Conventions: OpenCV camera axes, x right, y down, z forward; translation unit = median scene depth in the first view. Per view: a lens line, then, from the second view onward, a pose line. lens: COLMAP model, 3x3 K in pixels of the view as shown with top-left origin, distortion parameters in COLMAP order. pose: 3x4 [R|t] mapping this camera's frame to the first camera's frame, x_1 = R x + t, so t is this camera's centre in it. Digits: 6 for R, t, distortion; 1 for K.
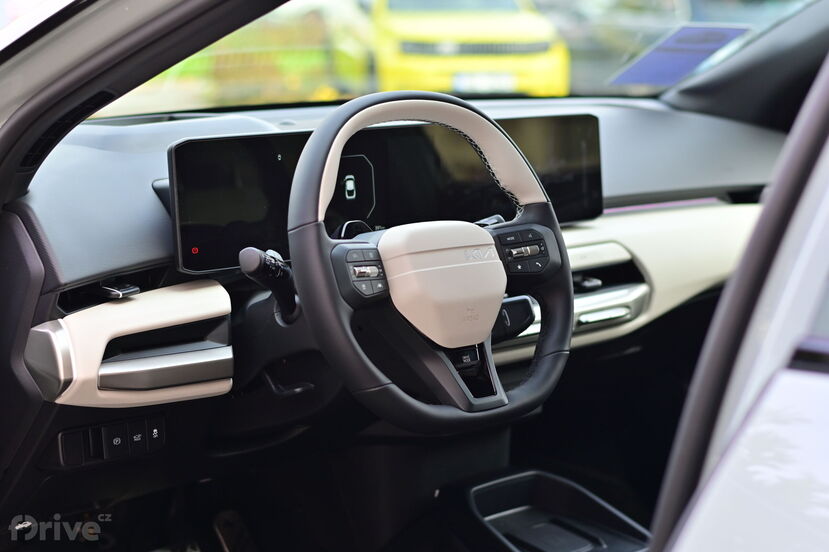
lens RADIAL K [[1905.4, 0, 414.3], [0, 1905.4, 275.7], [0, 0, 1]] dist [0.039742, -0.581833]
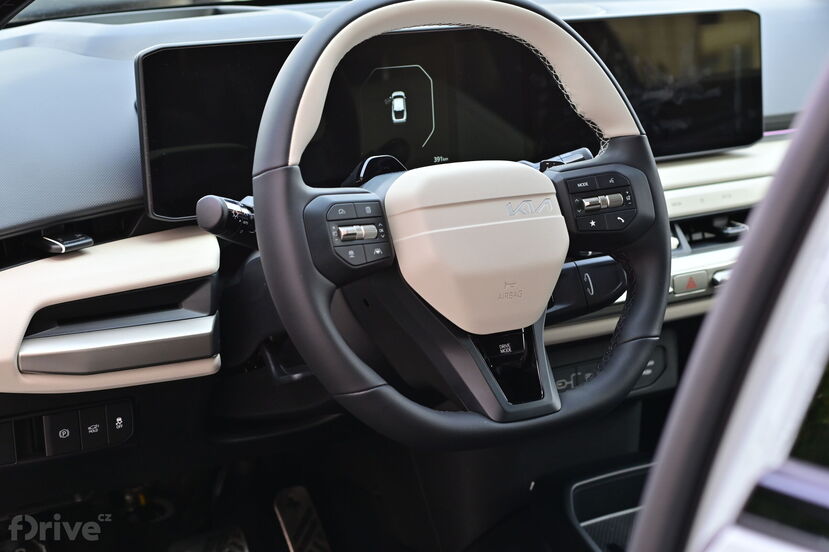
lens RADIAL K [[1905.4, 0, 414.3], [0, 1905.4, 275.7], [0, 0, 1]] dist [0.039742, -0.581833]
pose [[0.985822, 0.032584, -0.164600, 0.112747], [-0.021093, 0.997248, 0.071080, -0.036629], [0.166463, -0.066600, 0.983796, 0.257316]]
